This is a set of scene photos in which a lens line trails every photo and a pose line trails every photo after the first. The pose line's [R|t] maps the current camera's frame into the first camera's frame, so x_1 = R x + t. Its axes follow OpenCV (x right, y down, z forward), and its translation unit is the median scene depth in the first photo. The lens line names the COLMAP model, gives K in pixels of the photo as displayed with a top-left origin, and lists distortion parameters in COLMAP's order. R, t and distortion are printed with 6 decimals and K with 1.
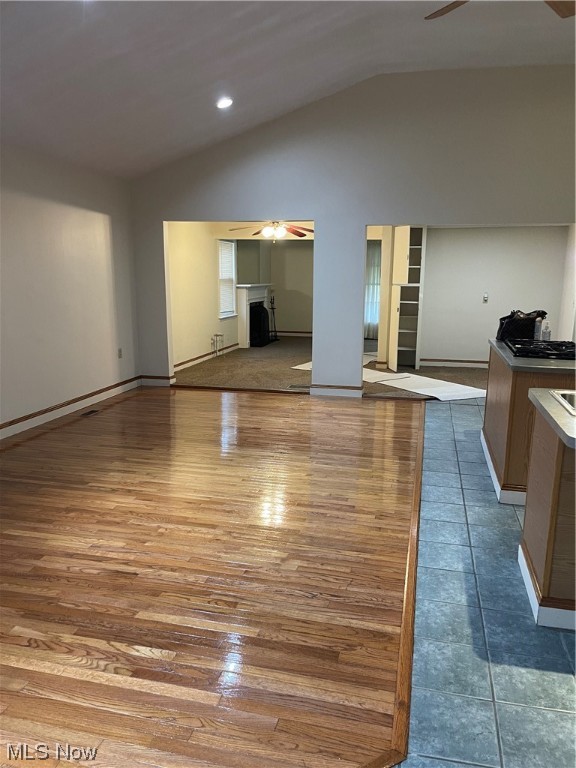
lens RADIAL K [[577.9, 0, 288.0], [0, 577.9, 384.0], [0, 0, 1]] dist [-0.003282, -0.008791]
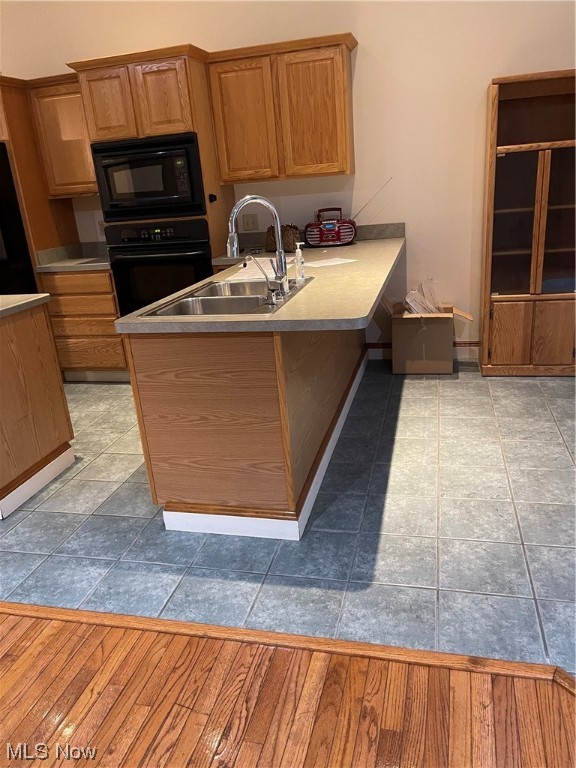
lens RADIAL K [[577.9, 0, 288.0], [0, 577.9, 384.0], [0, 0, 1]] dist [-0.003282, -0.008791]
pose [[0.006019, -0.345671, 0.938337, -0.307638], [0.264217, 0.905556, 0.331900, -0.110969], [-0.964445, 0.245927, 0.096782, 0.728495]]
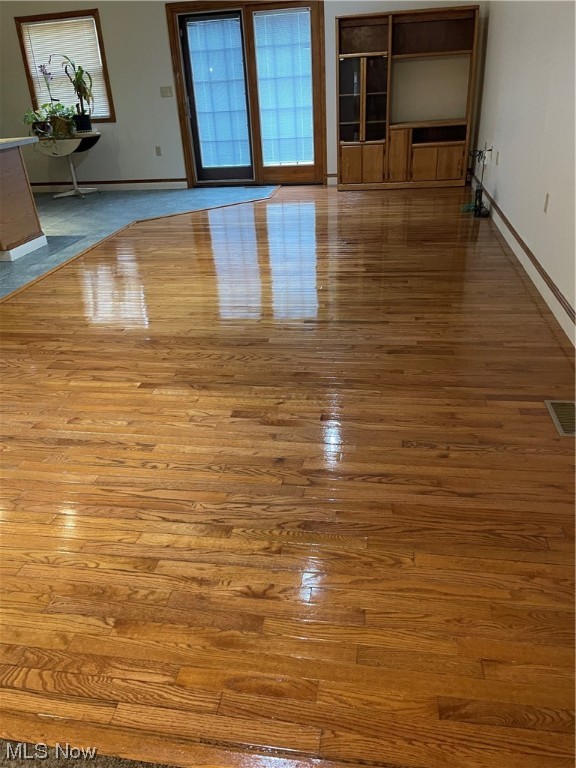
lens RADIAL K [[577.9, 0, 288.0], [0, 577.9, 384.0], [0, 0, 1]] dist [-0.003282, -0.008791]
pose [[-0.996222, 0.072236, -0.048195, -0.279050], [0.027158, 0.786331, 0.617208, -0.425064], [0.082482, 0.613568, -0.785323, 2.560404]]
